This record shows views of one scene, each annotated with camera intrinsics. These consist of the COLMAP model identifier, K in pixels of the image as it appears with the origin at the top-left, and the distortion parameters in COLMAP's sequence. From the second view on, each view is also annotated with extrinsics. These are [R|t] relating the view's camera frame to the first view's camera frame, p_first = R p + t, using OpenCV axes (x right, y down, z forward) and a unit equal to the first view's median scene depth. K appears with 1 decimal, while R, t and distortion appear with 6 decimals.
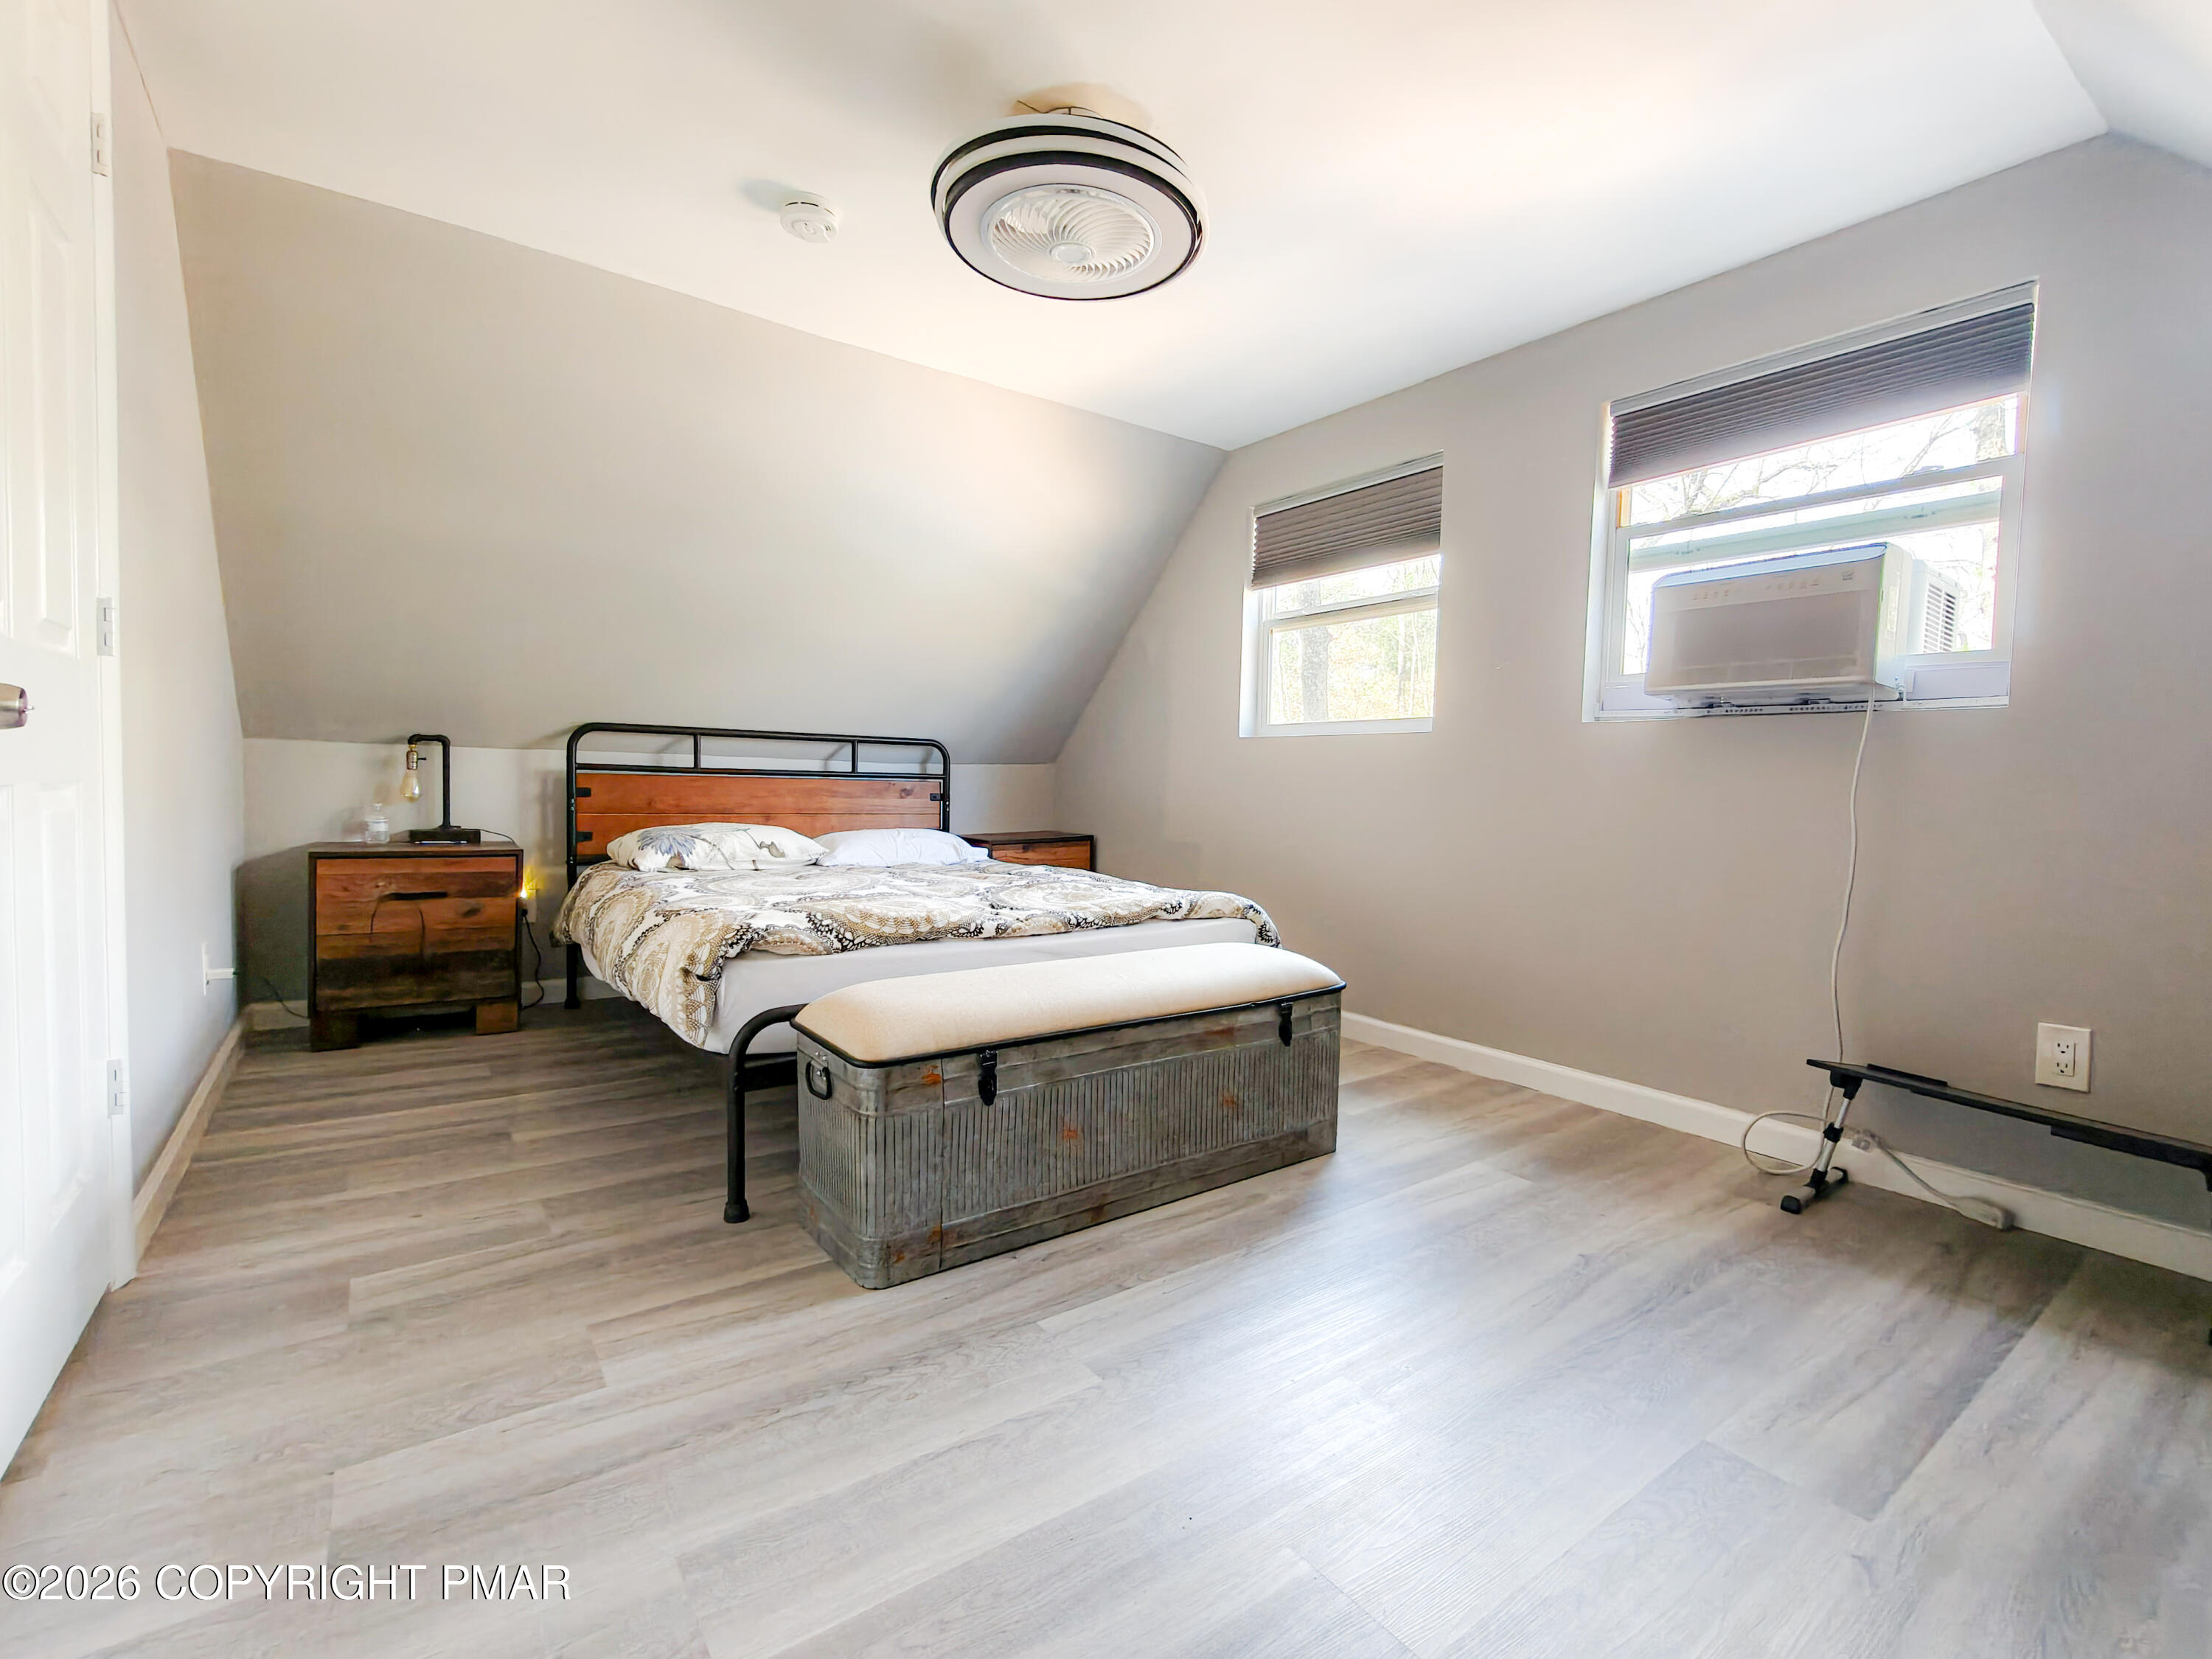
lens RADIAL K [[997.4, 0, 1111.7], [0, 997.4, 830.6], [0, 0, 1]] dist [-0.001701, 0.000623]
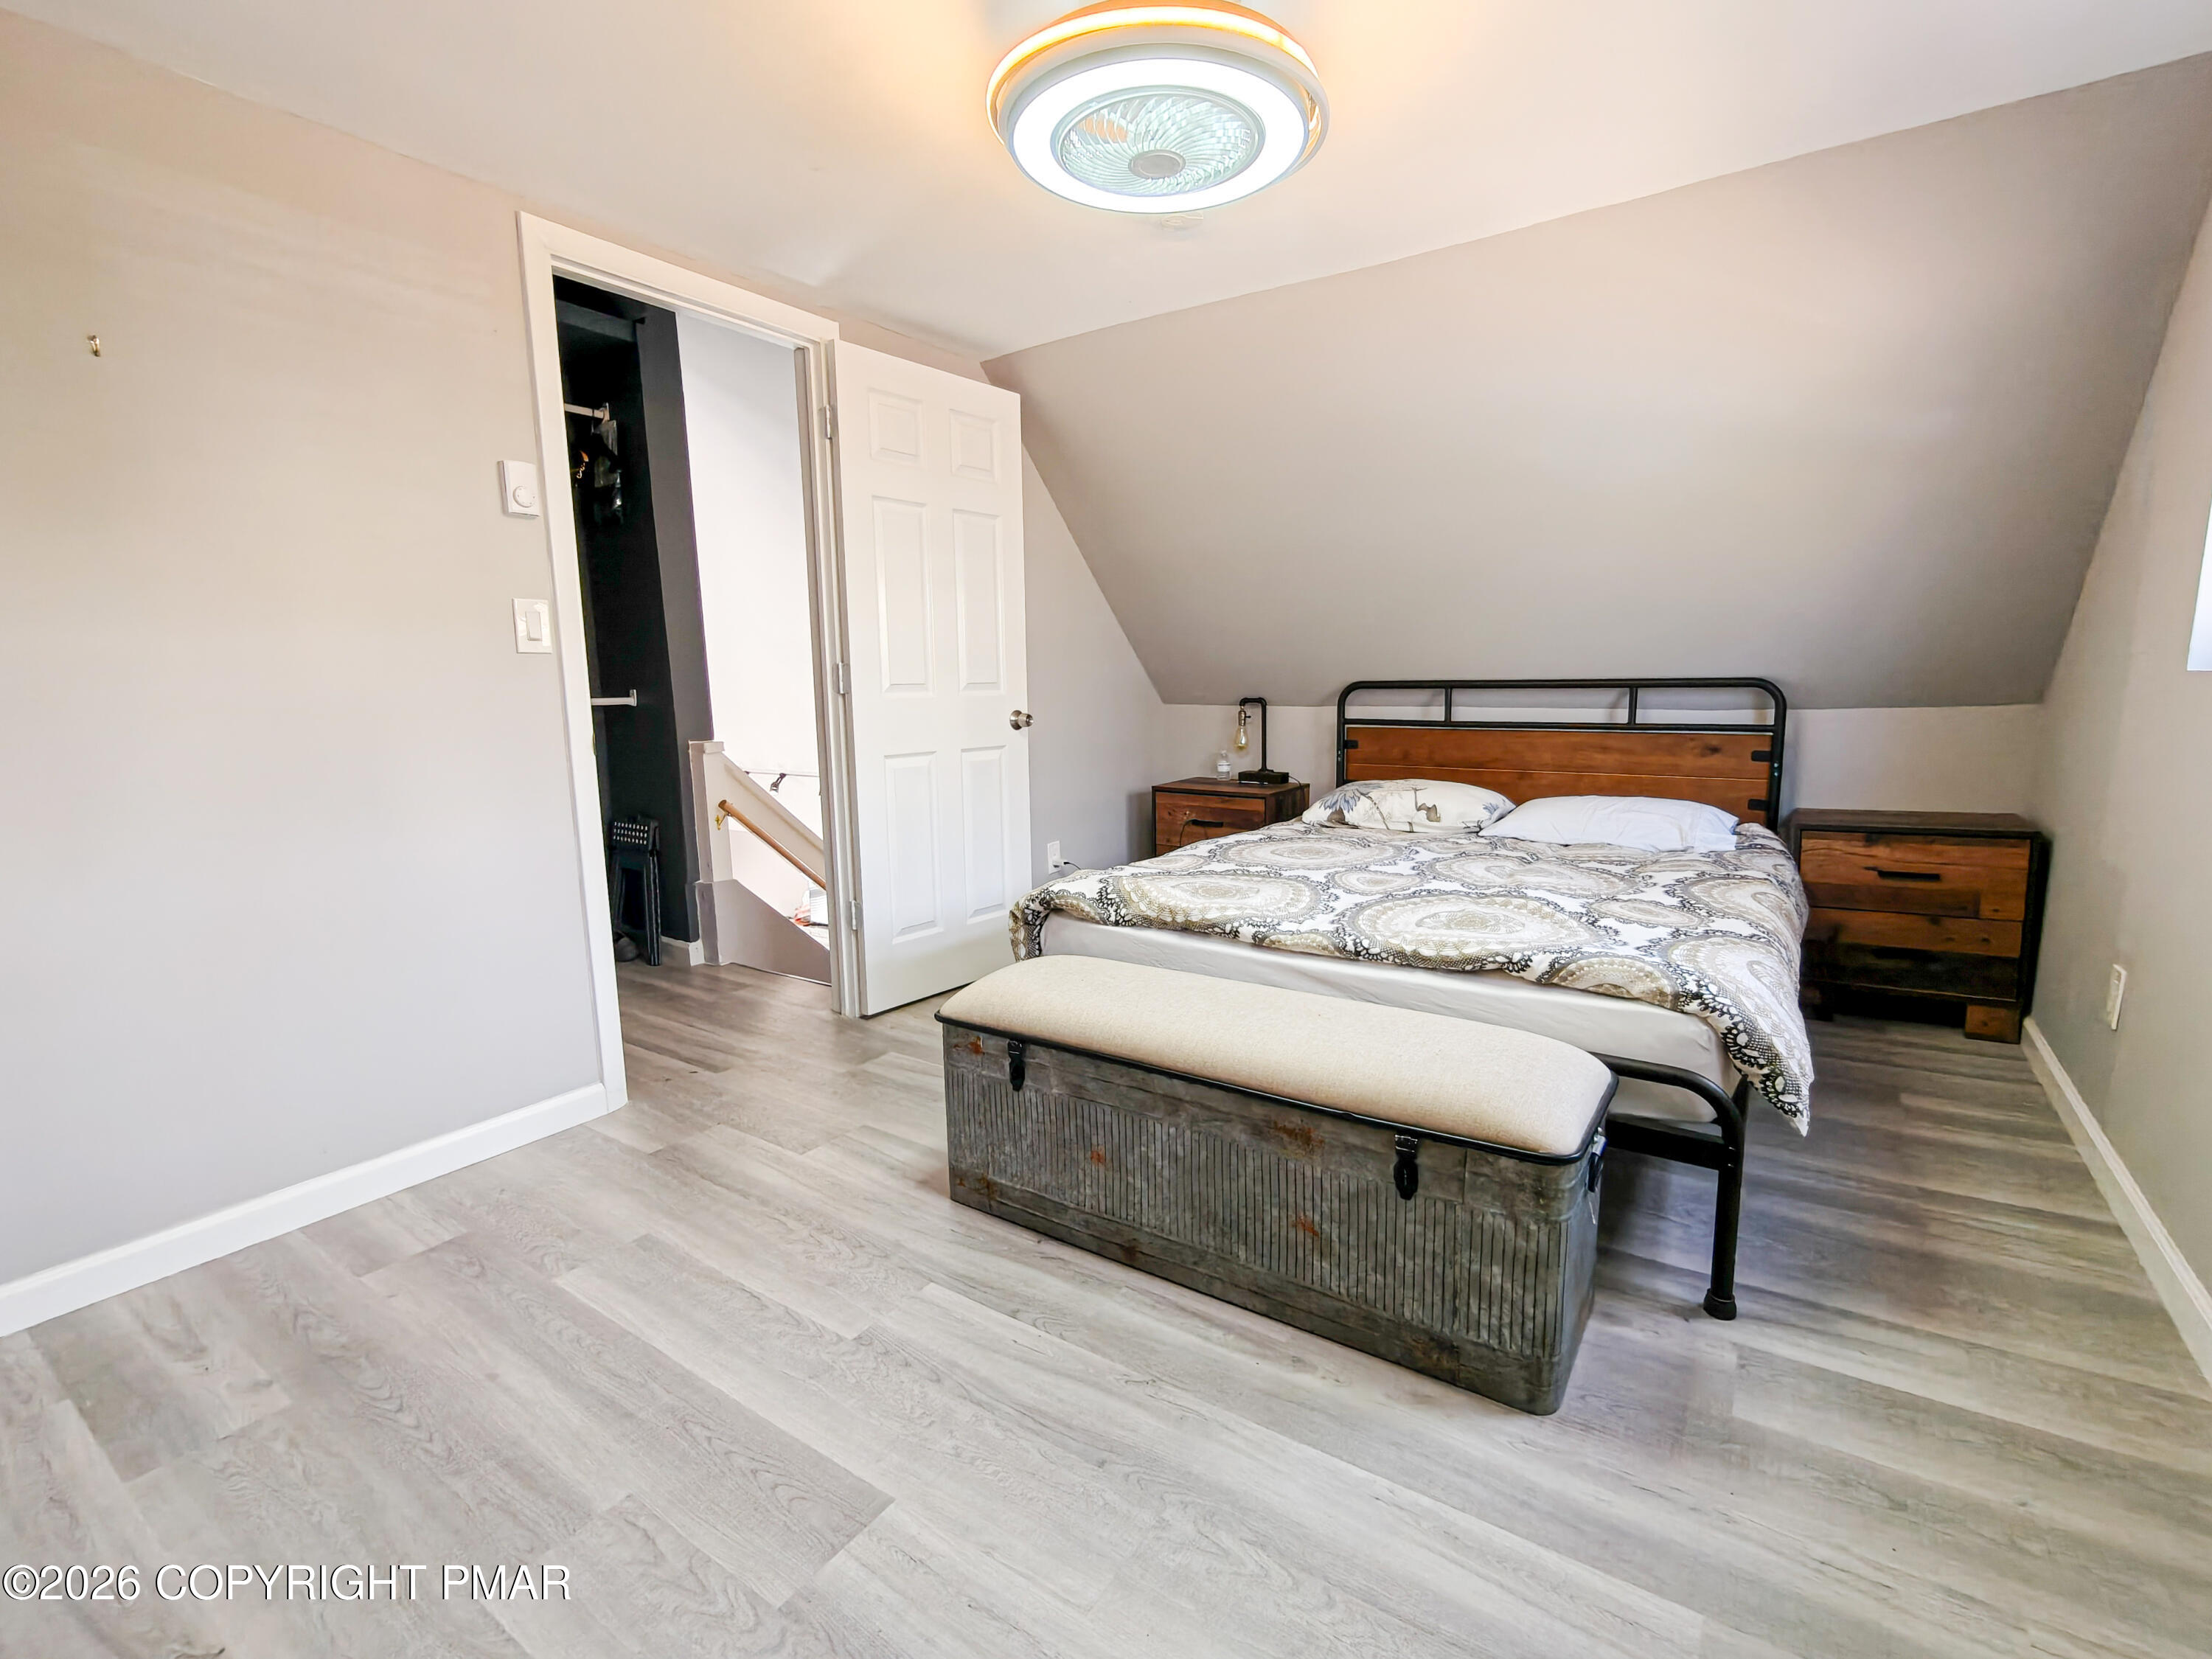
lens RADIAL K [[997.4, 0, 1114.1], [0, 997.4, 824.0], [0, 0, 1]] dist [-0.001701, 0.000623]
pose [[0.338878, 0.107028, -0.934723, 0.607738], [-0.023080, 0.994155, 0.105465, -0.085847], [0.940547, -0.014167, 0.339367, 0.508937]]
